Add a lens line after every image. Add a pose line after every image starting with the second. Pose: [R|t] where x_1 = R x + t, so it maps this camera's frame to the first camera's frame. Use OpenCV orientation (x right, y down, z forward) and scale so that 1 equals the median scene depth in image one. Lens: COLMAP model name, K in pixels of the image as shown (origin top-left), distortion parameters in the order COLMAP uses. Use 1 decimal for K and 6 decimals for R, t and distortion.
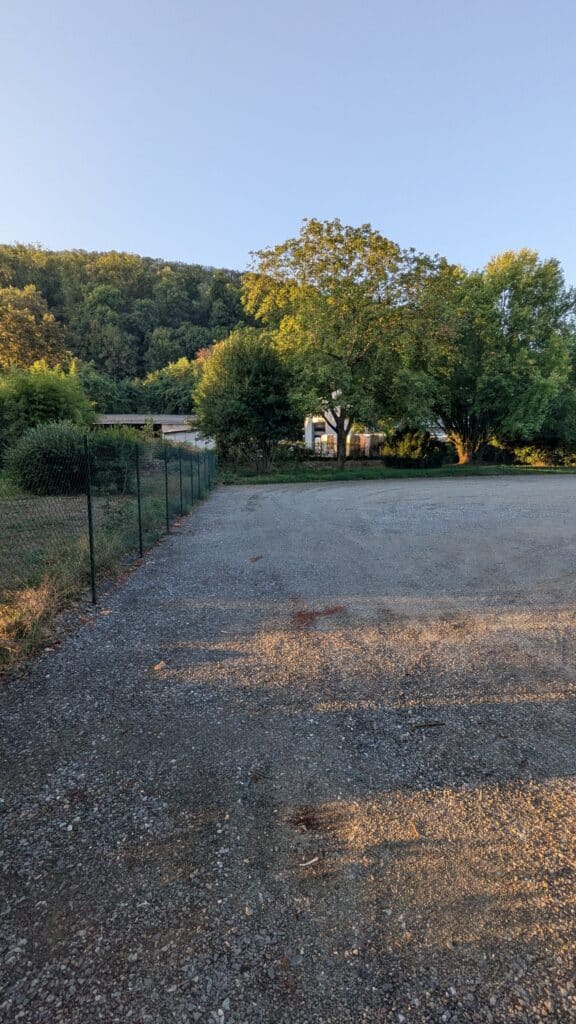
lens RADIAL K [[483.4, 0, 288.9], [0, 483.4, 509.2], [0, 0, 1]] dist [-0.000987, 0.000529]
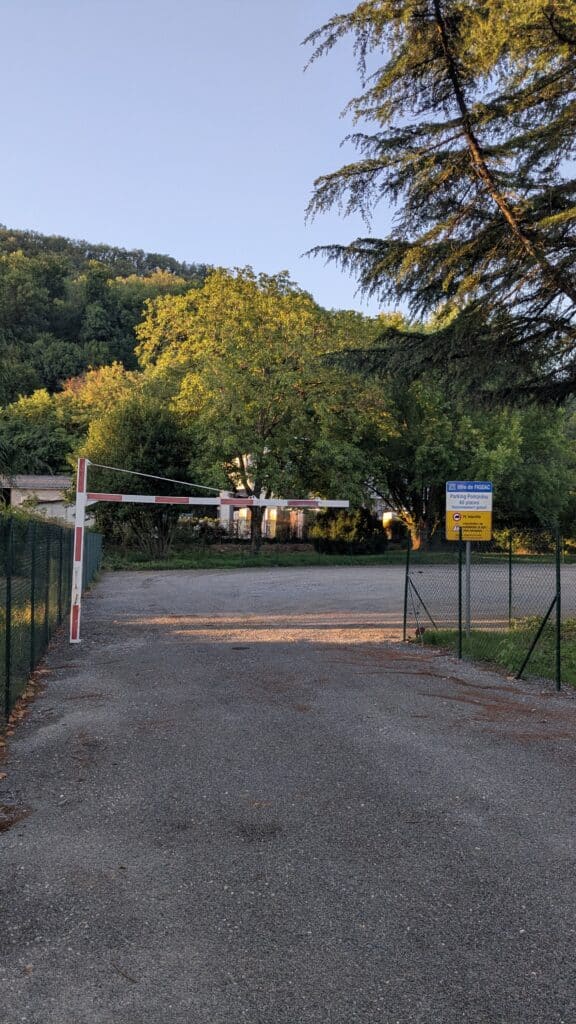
lens RADIAL K [[798.9, 0, 287.0], [0, 798.9, 526.9], [0, 0, 1]] dist [0.109048, -0.258640]
pose [[0.994443, 0.013300, 0.104429, 0.019438], [-0.000611, 0.992699, -0.120613, 0.034159], [-0.105270, 0.119879, 0.987192, -0.340701]]
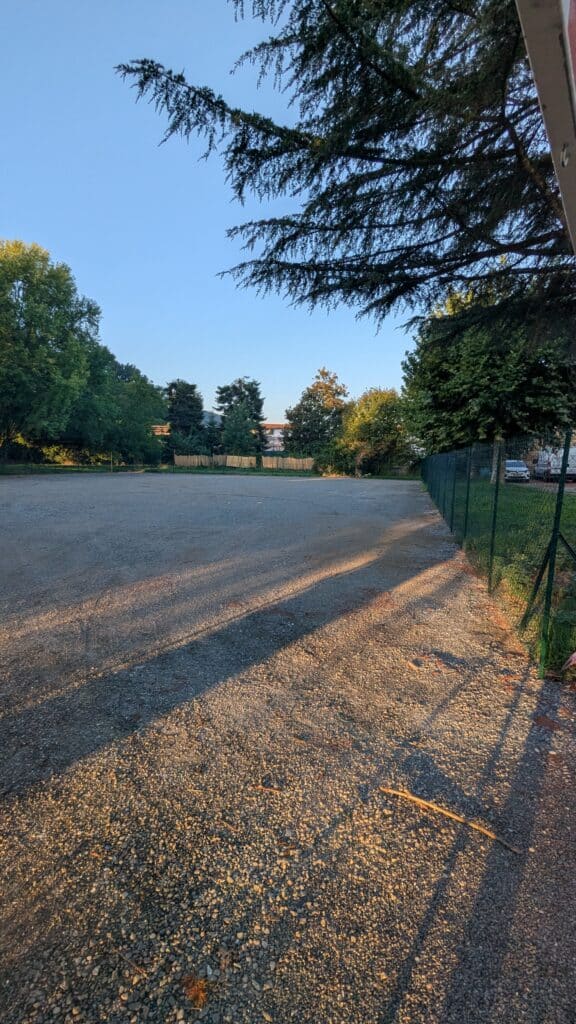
lens RADIAL K [[483.4, 0, 288.9], [0, 483.4, 509.2], [0, 0, 1]] dist [-0.000987, 0.000529]
pose [[0.621543, -0.064420, 0.780727, 0.004670], [0.062639, 0.997509, 0.032440, 0.000409], [-0.780872, 0.028741, 0.624029, -0.002407]]
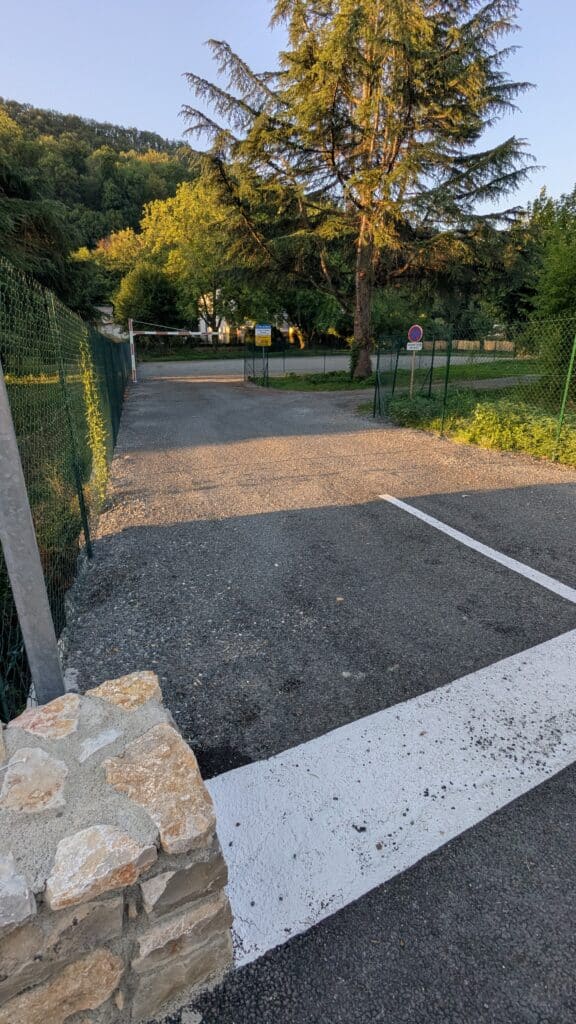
lens RADIAL K [[483.4, 0, 288.9], [0, 483.4, 509.2], [0, 0, 1]] dist [-0.000987, 0.000529]
pose [[0.984145, -0.060505, 0.166725, 0.050244], [0.021736, 0.974072, 0.225193, 0.066526], [-0.176027, -0.217999, 0.959943, -0.684132]]
